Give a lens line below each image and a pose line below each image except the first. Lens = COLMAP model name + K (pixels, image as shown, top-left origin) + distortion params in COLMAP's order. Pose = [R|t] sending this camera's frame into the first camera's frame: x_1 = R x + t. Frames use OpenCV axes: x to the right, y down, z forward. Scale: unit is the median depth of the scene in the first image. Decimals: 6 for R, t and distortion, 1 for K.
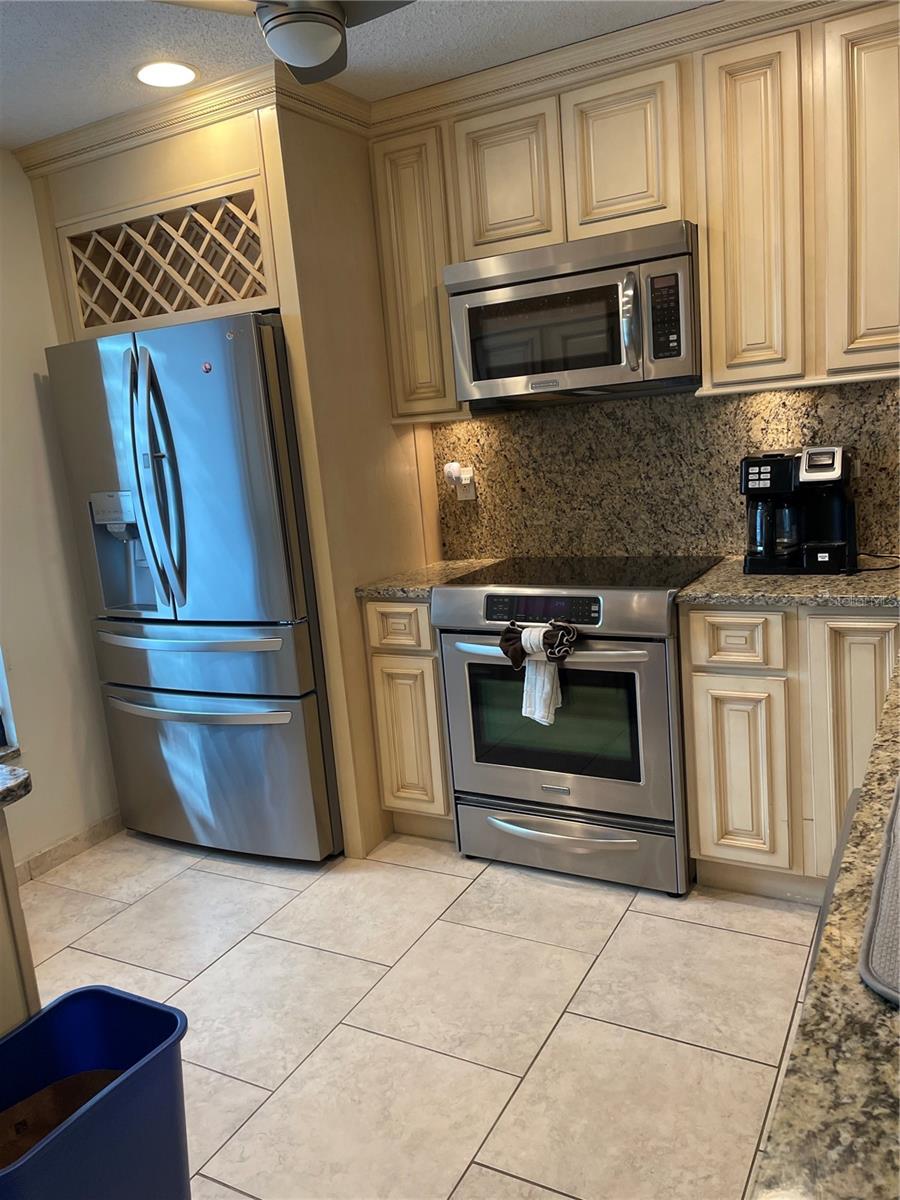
lens RADIAL K [[899.3, 0, 443.9], [0, 899.3, 592.5], [0, 0, 1]] dist [0.096515, -0.122613]
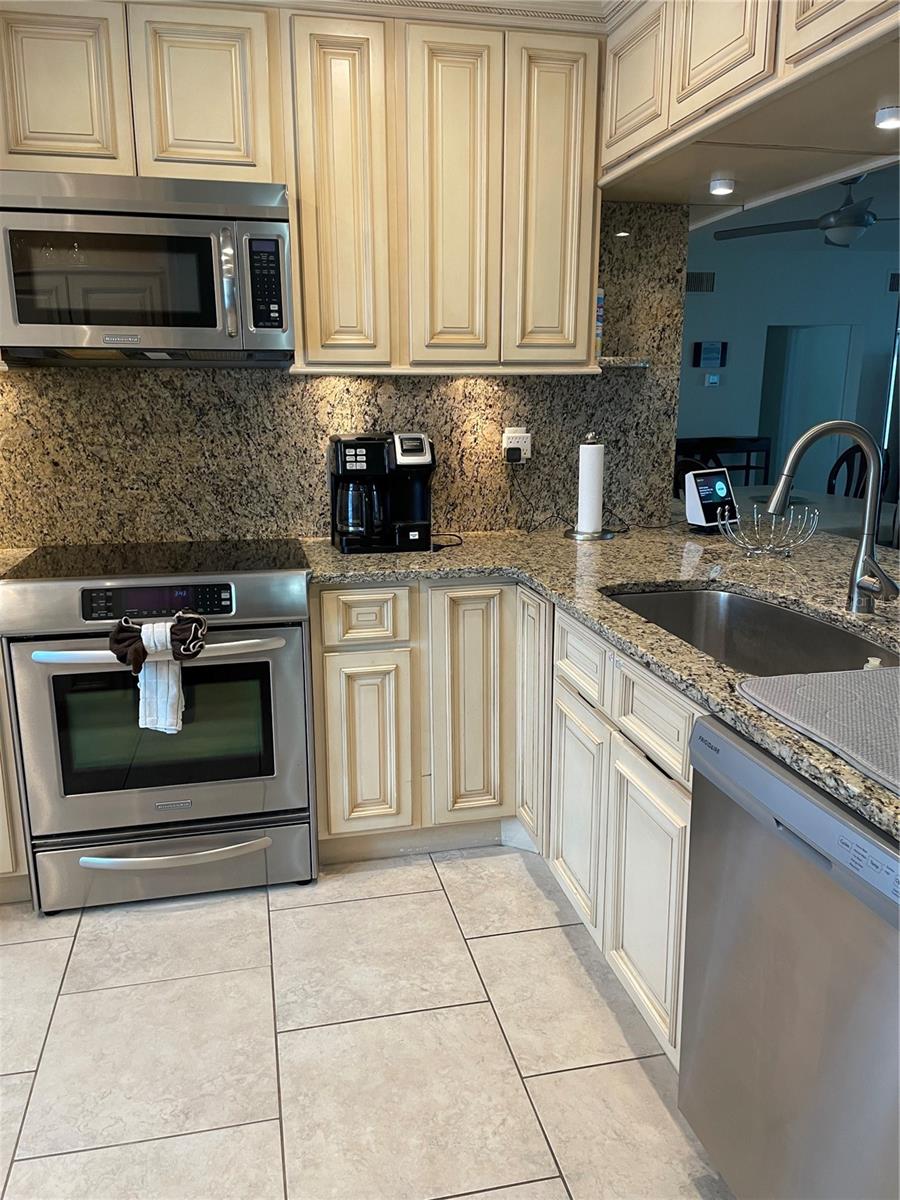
lens RADIAL K [[899.3, 0, 446.4], [0, 899.3, 606.1], [0, 0, 1]] dist [0.096515, -0.122613]
pose [[0.744855, -0.071756, 0.663357, -0.241425], [0.058208, 0.997398, 0.042531, 0.001899], [-0.664683, 0.006933, 0.747093, 0.151384]]
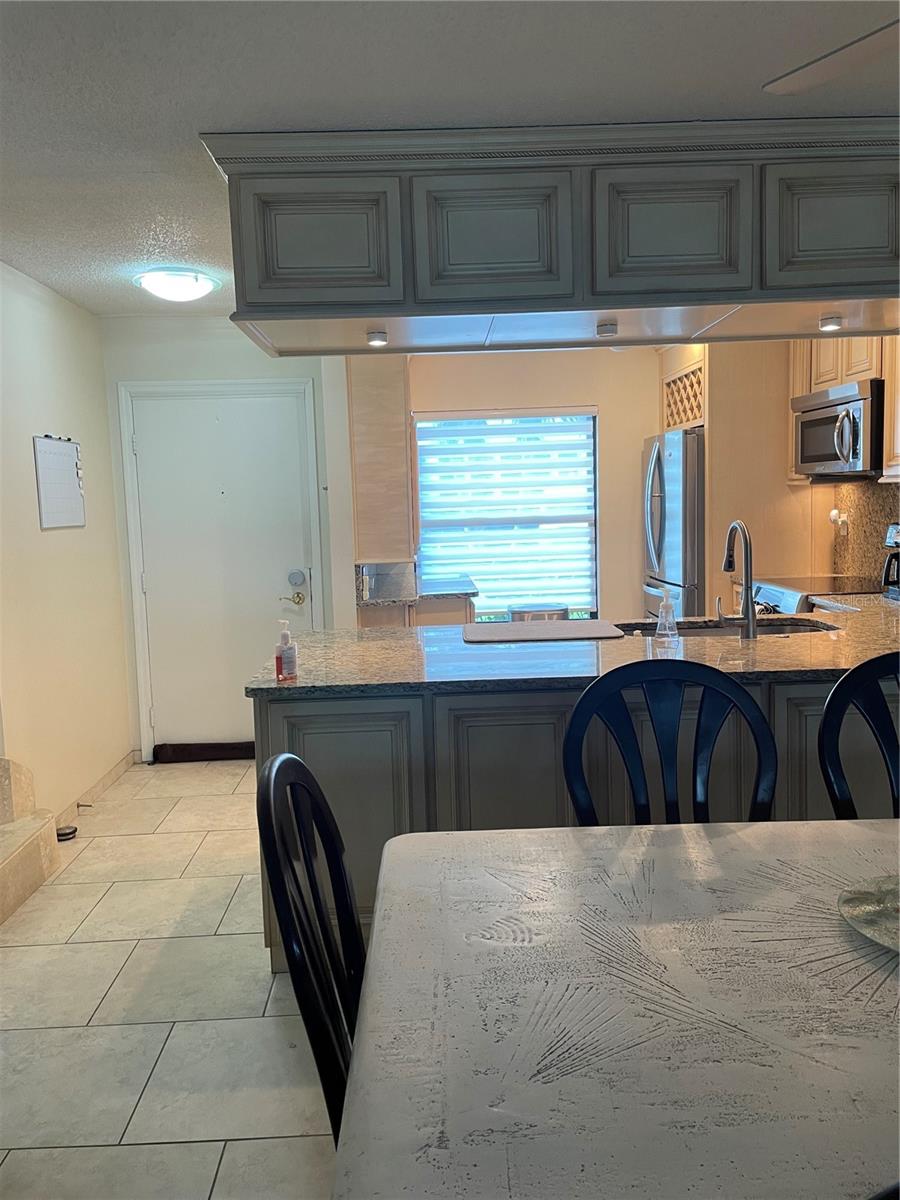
lens RADIAL K [[899.3, 0, 441.7], [0, 899.3, 593.5], [0, 0, 1]] dist [0.096515, -0.122613]
pose [[0.506787, 0.162649, -0.846589, 1.187490], [-0.167295, 0.981926, 0.088504, -0.034353], [0.845683, 0.096777, 0.524838, -0.442342]]
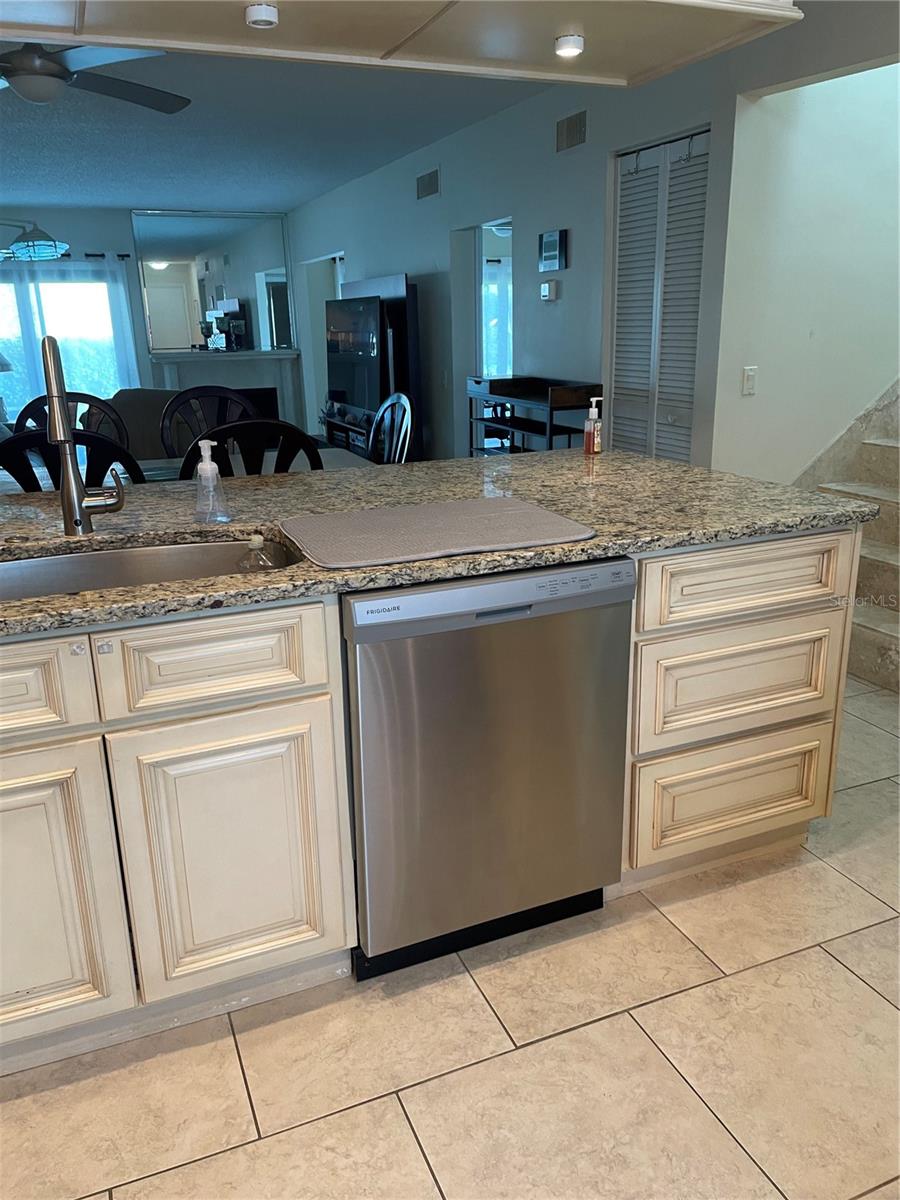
lens RADIAL K [[899.3, 0, 444.3], [0, 899.3, 596.9], [0, 0, 1]] dist [0.096515, -0.122613]
pose [[-0.776985, -0.079728, 0.624450, -0.188639], [0.203104, 0.907154, 0.368539, -0.098019], [-0.595855, 0.413177, -0.688652, 0.780357]]
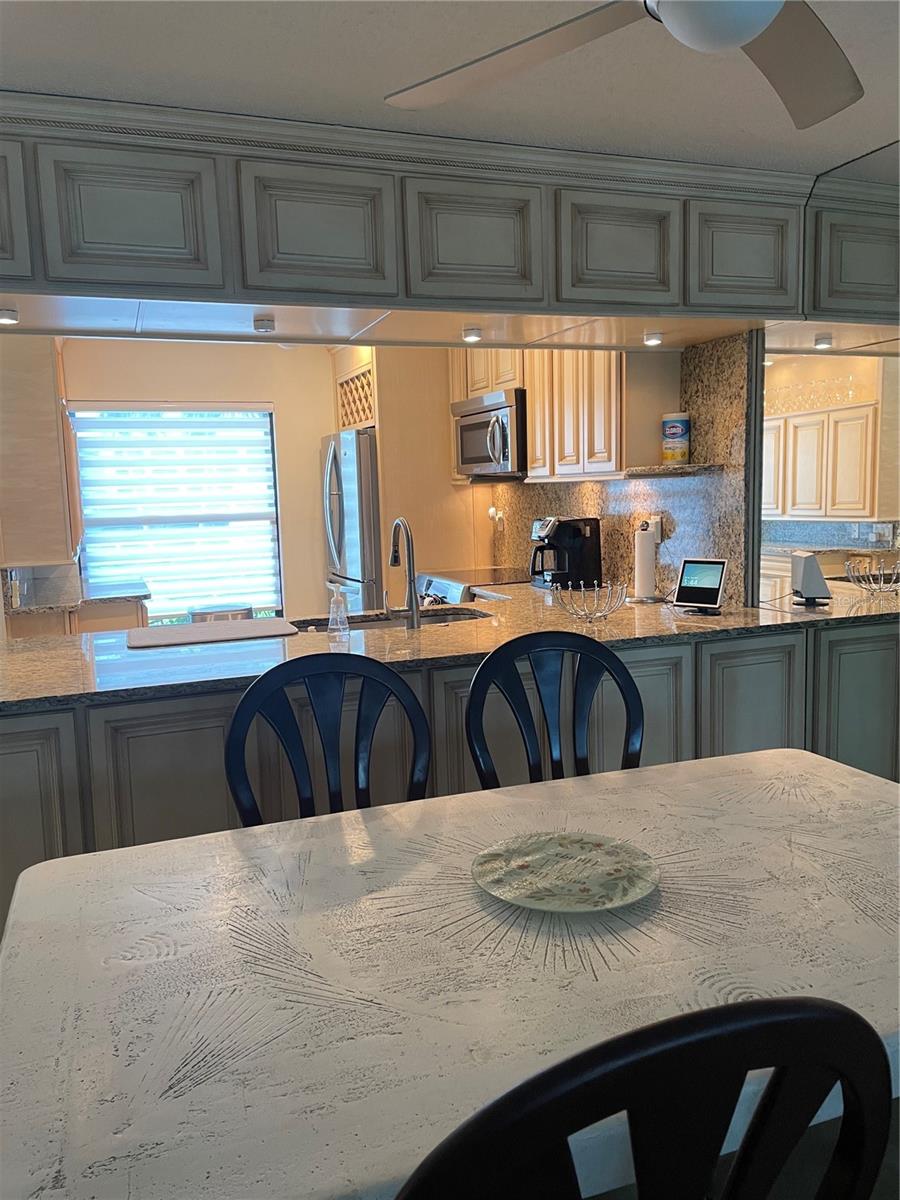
lens RADIAL K [[899.3, 0, 442.6], [0, 899.3, 602.2], [0, 0, 1]] dist [0.096515, -0.122613]
pose [[0.761620, 0.147500, -0.631014, 1.205382], [-0.152777, 0.987173, 0.046354, -0.038839], [0.629757, 0.061100, 0.774386, -0.418831]]
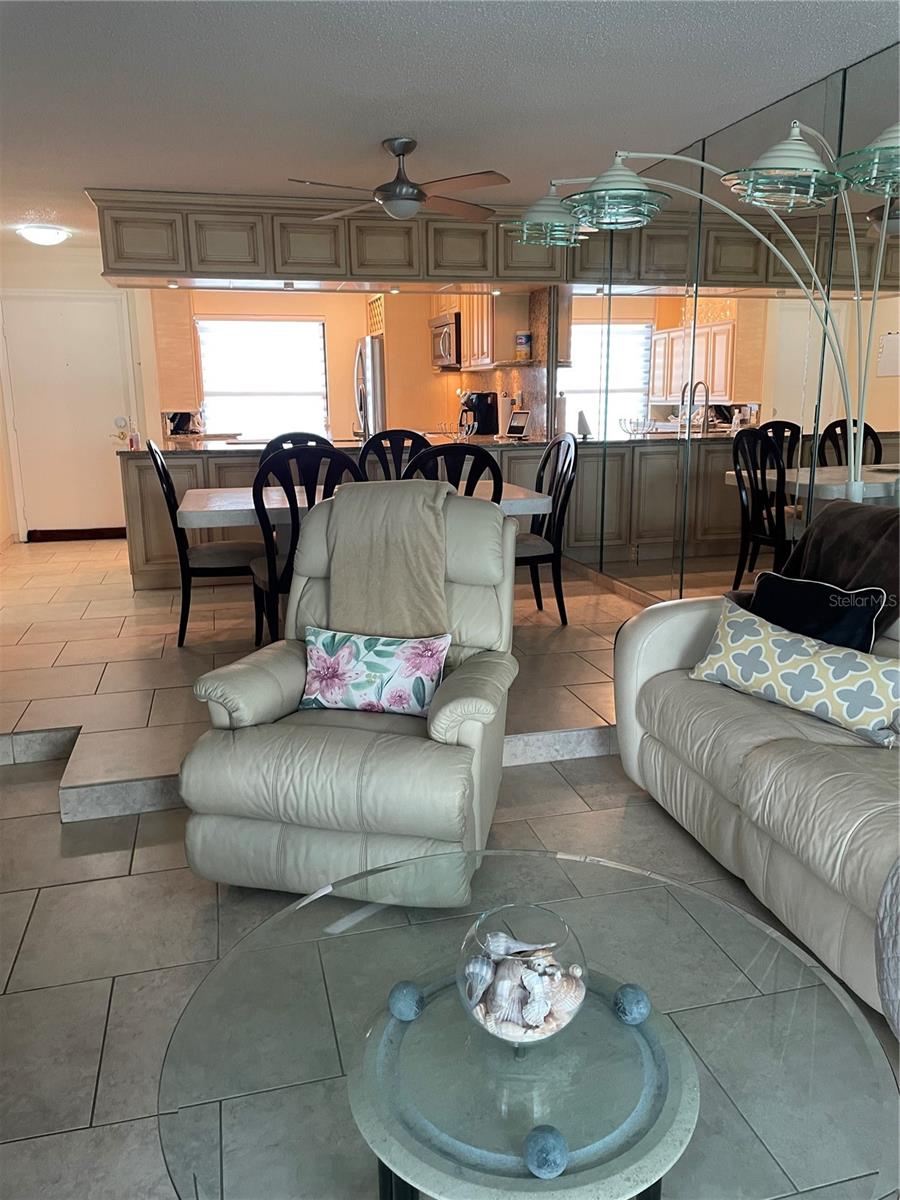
lens RADIAL K [[899.3, 0, 449.3], [0, 899.3, 587.0], [0, 0, 1]] dist [0.096515, -0.122613]
pose [[0.684491, 0.233702, -0.690547, 2.247947], [-0.179846, 0.972081, 0.150713, 0.028310], [0.706490, 0.021031, 0.707411, -0.996615]]
